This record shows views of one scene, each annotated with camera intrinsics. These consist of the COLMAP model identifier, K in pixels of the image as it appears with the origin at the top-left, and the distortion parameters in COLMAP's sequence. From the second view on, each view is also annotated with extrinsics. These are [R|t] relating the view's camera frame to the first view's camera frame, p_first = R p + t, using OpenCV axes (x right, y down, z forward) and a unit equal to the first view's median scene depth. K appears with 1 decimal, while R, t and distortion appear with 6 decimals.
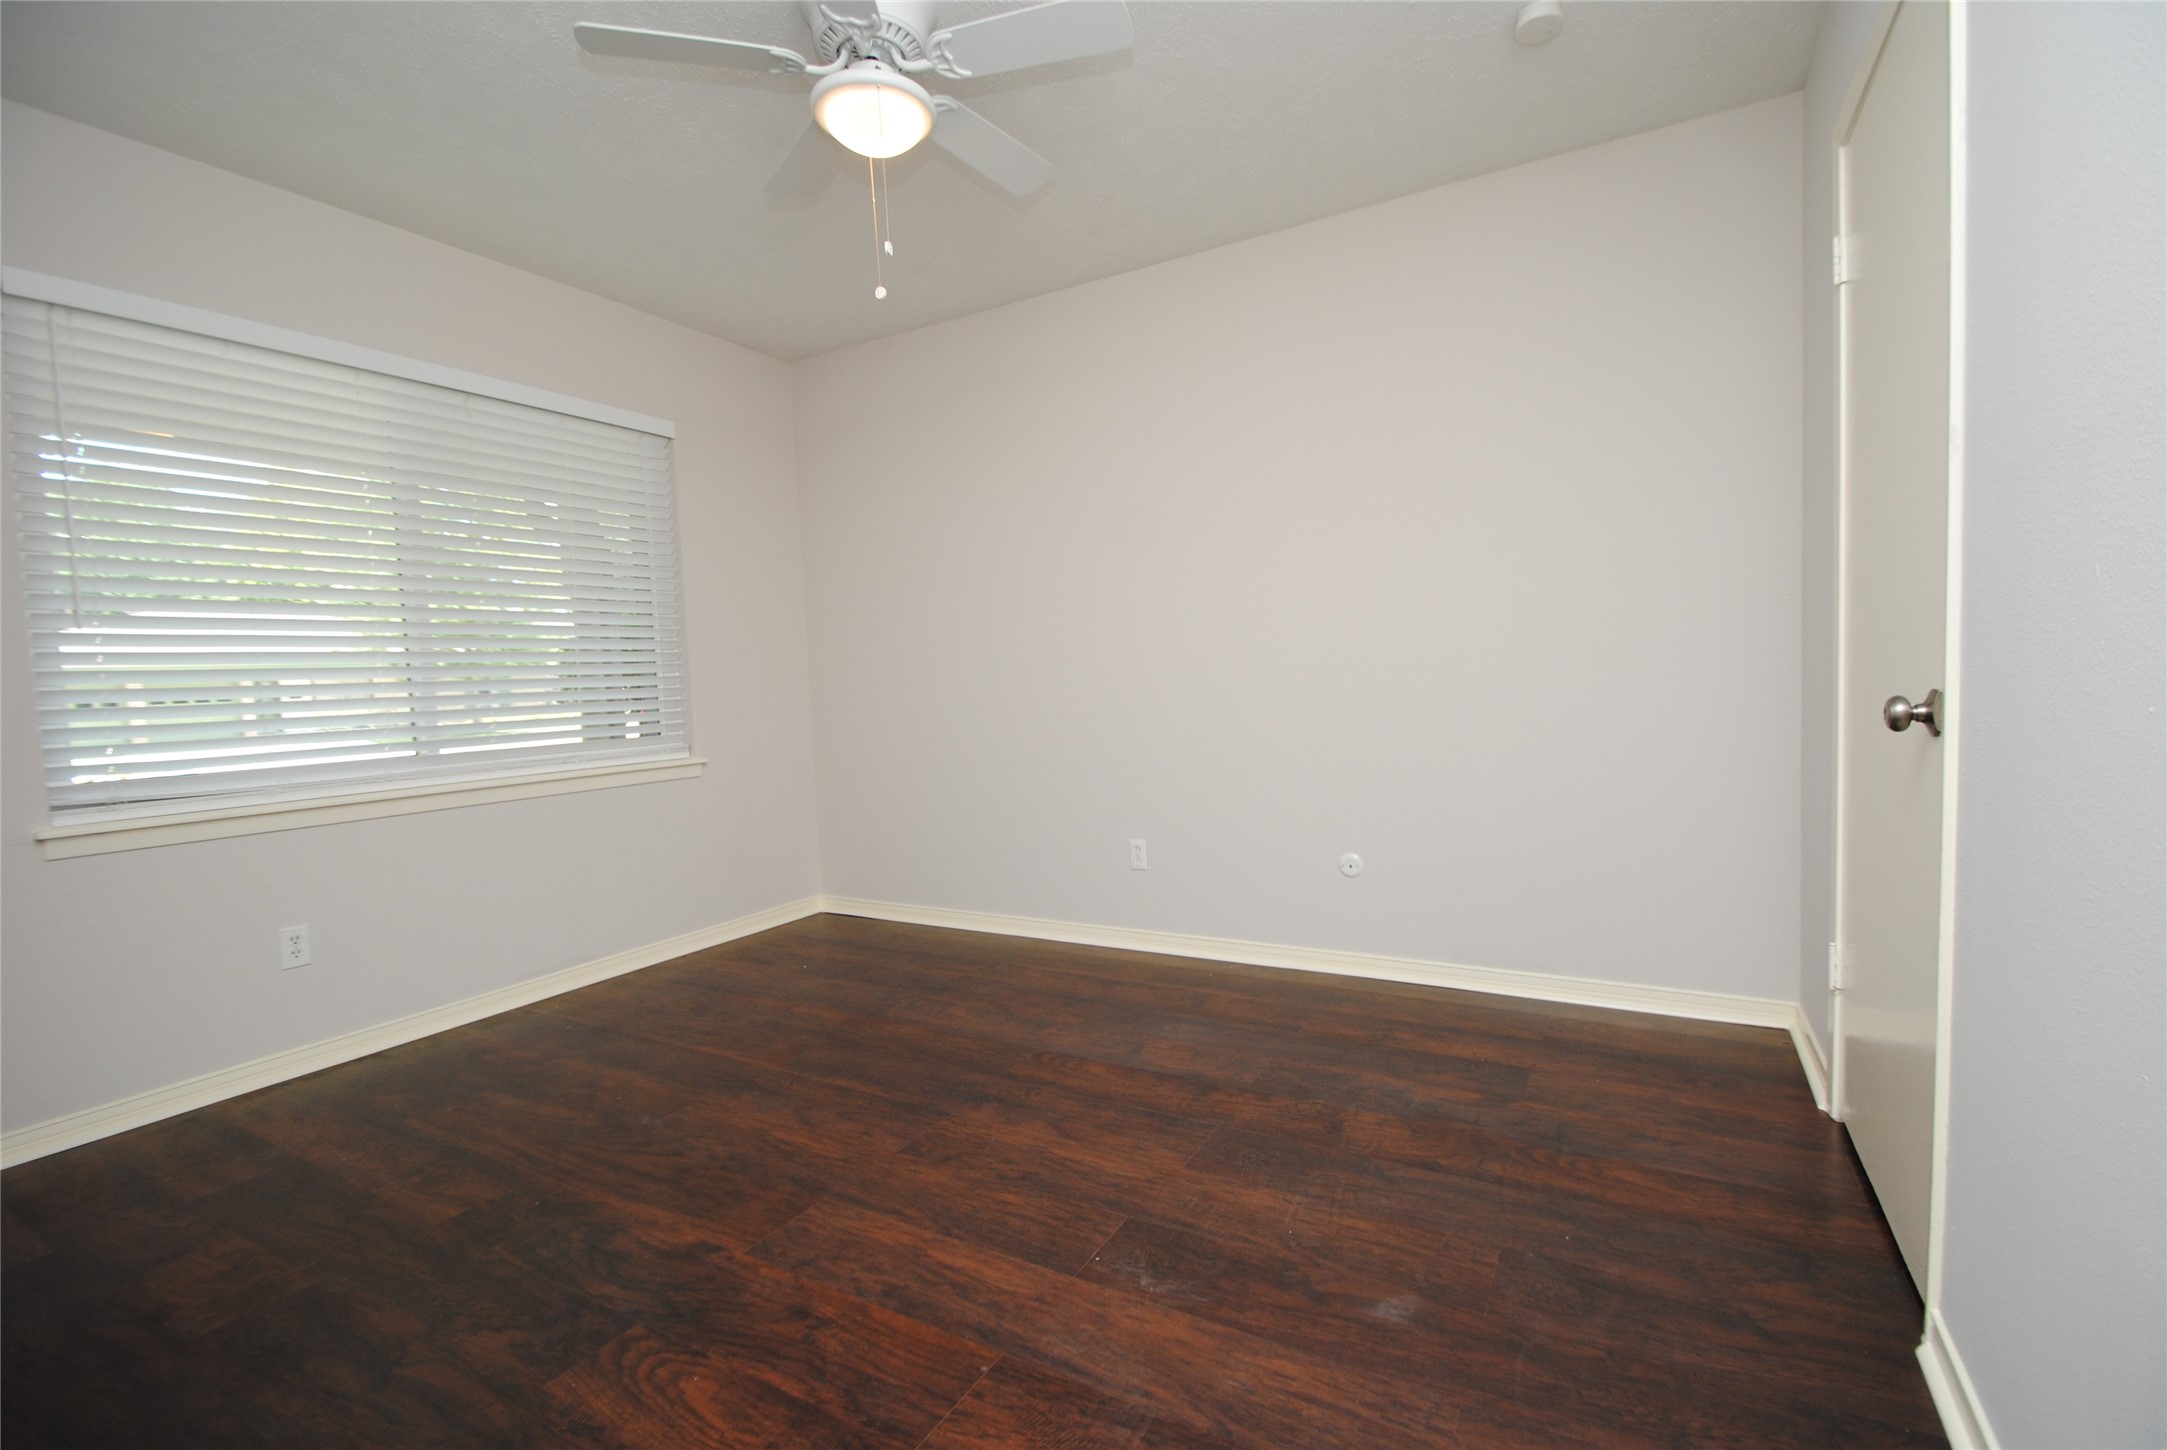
lens RADIAL K [[947.3, 0, 1101.9], [0, 947.3, 734.1], [0, 0, 1]] dist [0.015923, -0.017346]
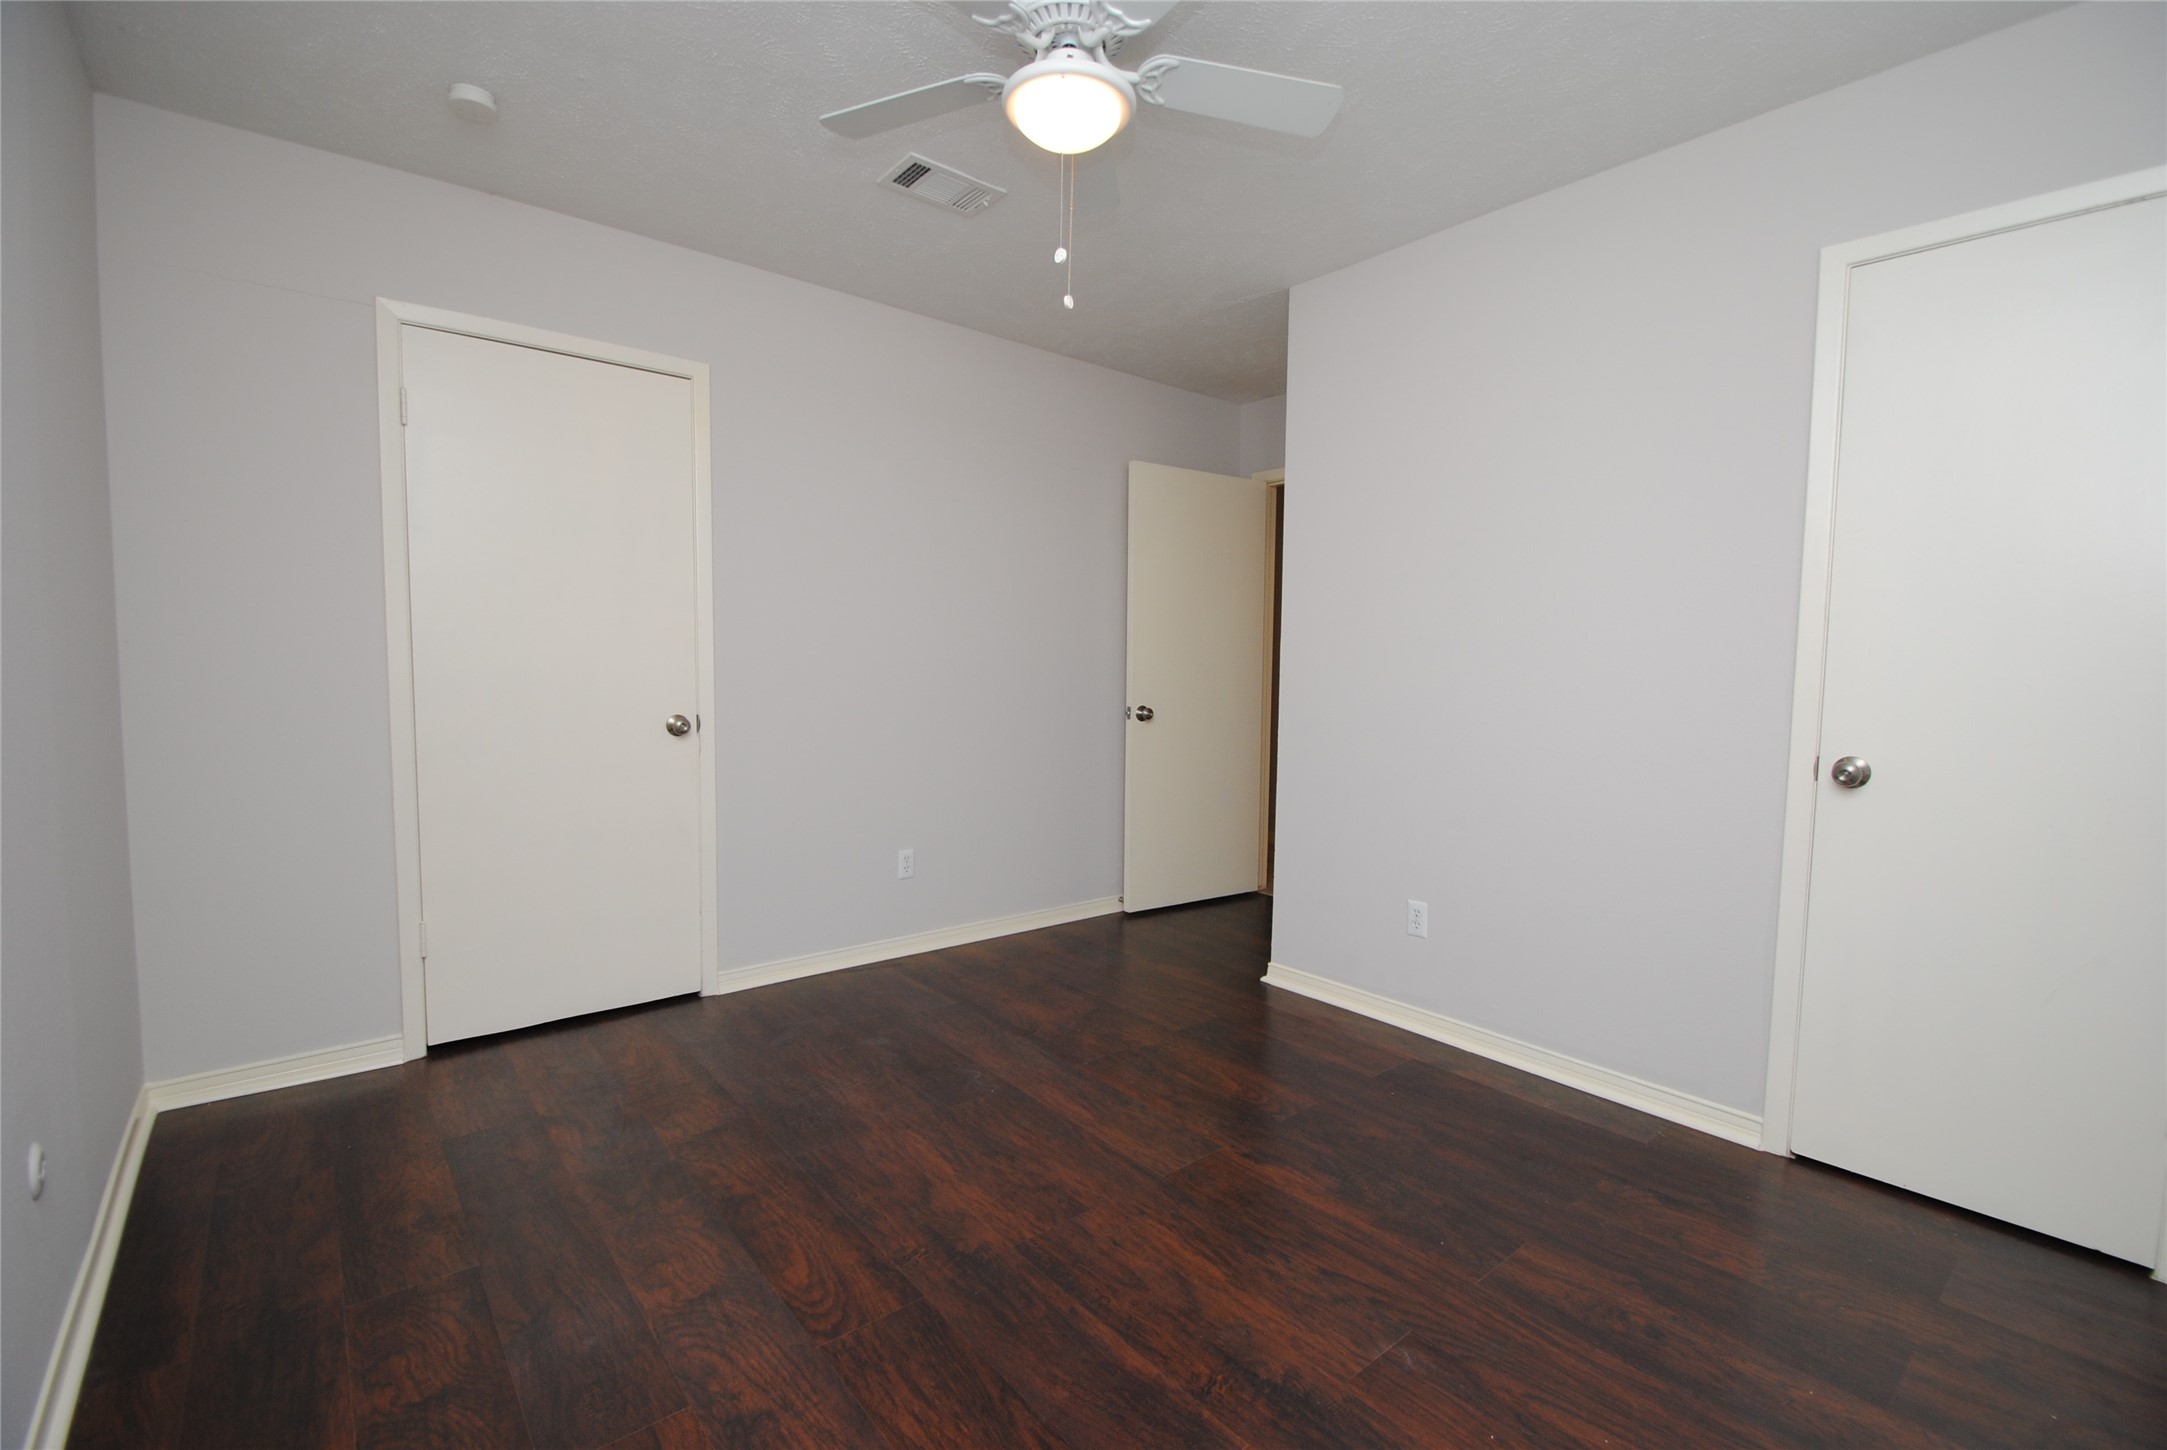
lens RADIAL K [[947.3, 0, 1101.9], [0, 947.3, 734.1], [0, 0, 1]] dist [0.015923, -0.017346]
pose [[-0.935807, -0.003201, 0.352499, -0.589730], [0.041288, 0.992081, 0.118620, -0.158207], [-0.350088, 0.125559, -0.928264, 1.911277]]
